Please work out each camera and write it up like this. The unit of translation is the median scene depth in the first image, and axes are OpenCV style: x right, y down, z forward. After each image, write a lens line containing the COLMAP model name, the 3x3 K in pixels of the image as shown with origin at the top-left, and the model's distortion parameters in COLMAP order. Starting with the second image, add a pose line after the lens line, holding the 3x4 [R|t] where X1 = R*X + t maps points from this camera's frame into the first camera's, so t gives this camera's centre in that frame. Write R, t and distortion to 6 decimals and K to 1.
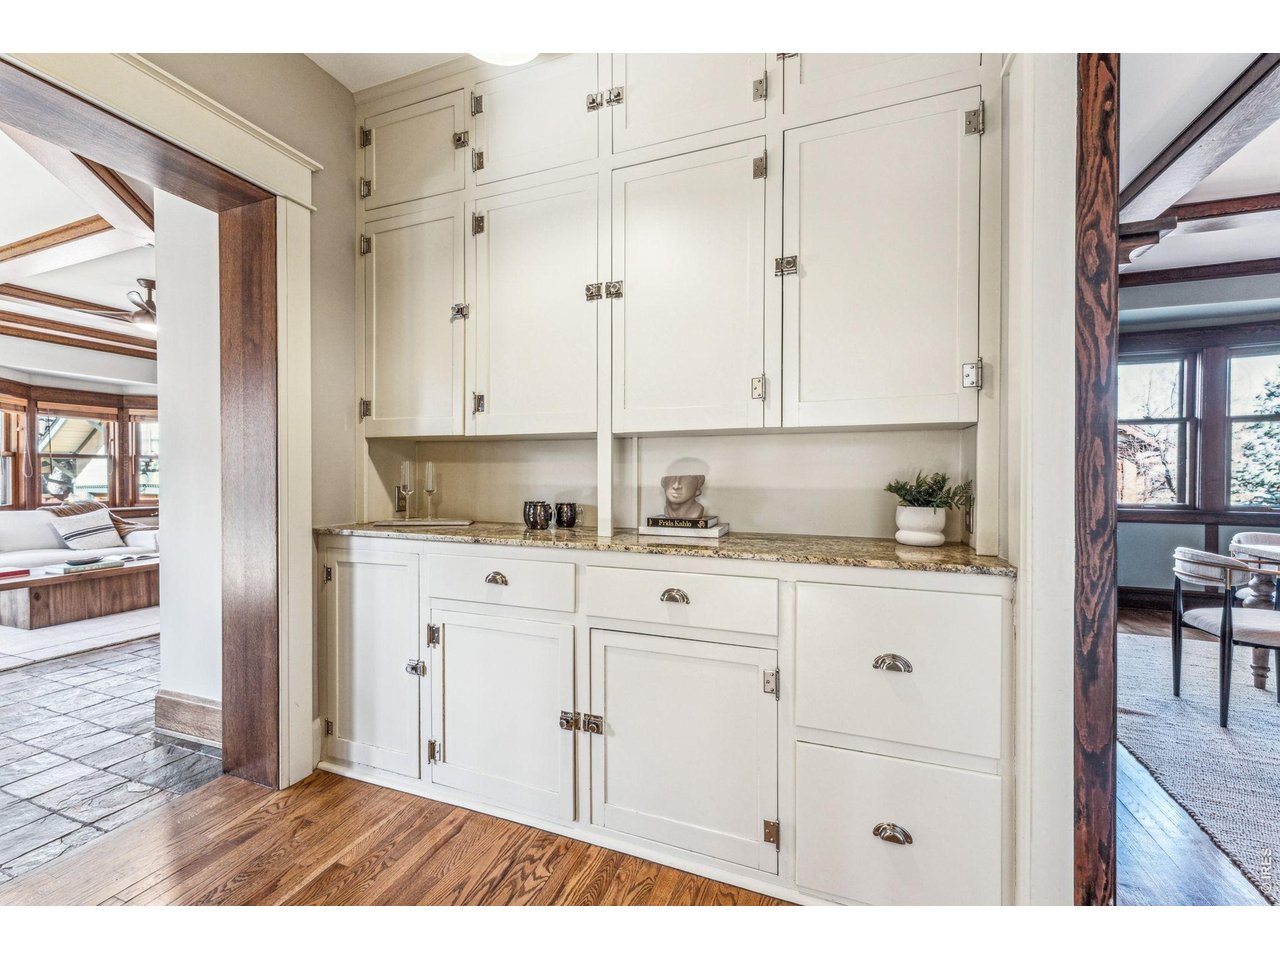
lens RADIAL K [[519.2, 0, 639.3], [0, 519.2, 478.9], [0, 0, 1]] dist [-0.002834, 0.000134]
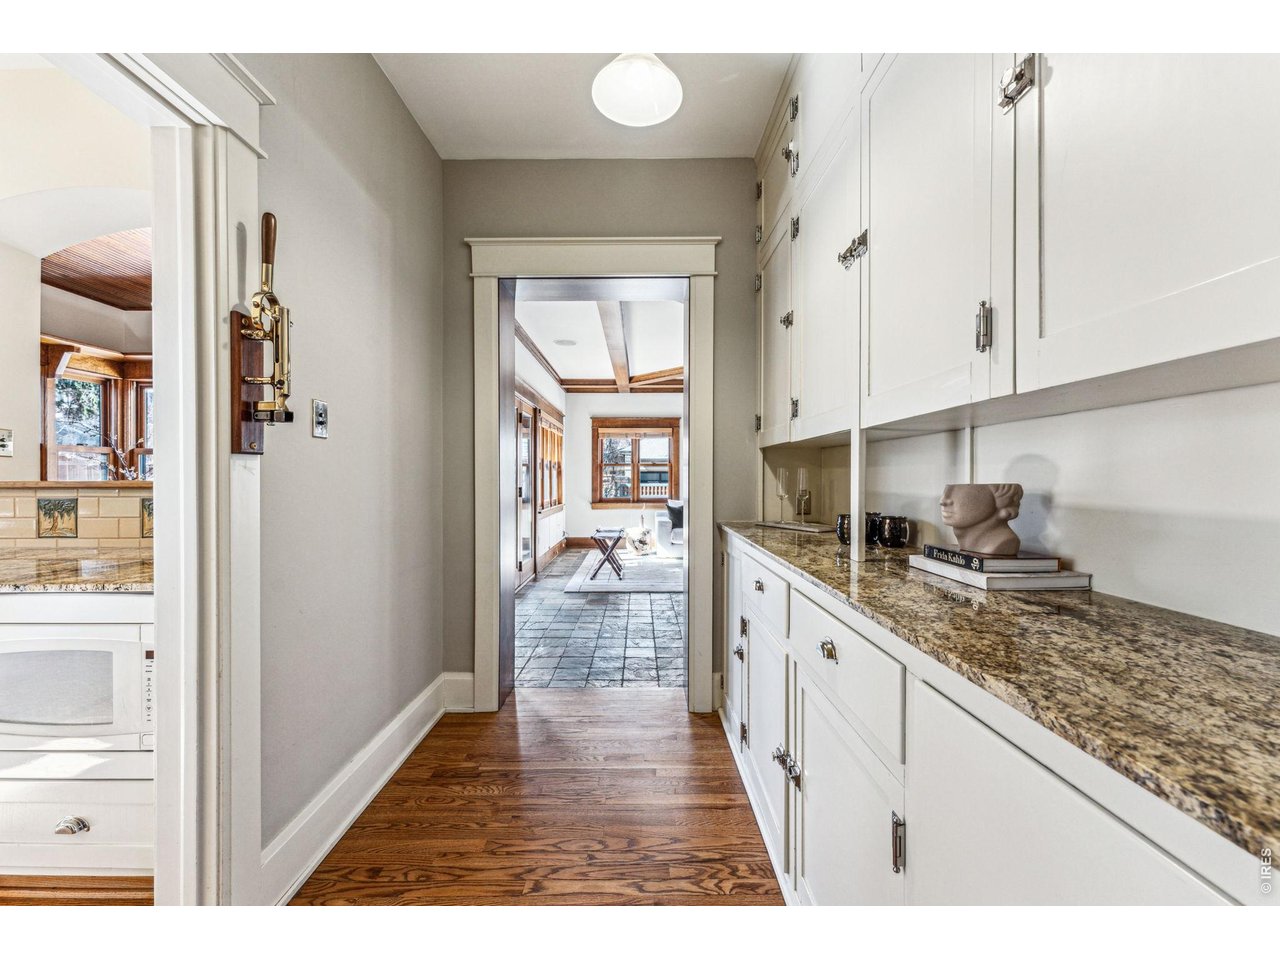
lens RADIAL K [[519.2, 0, 638.4], [0, 519.2, 478.5], [0, 0, 1]] dist [-0.002834, 0.000134]
pose [[0.347291, 0.002018, -0.937755, 0.575284], [-0.011462, 0.999932, -0.002094, -0.008137], [0.937687, 0.011476, 0.347291, 0.422024]]
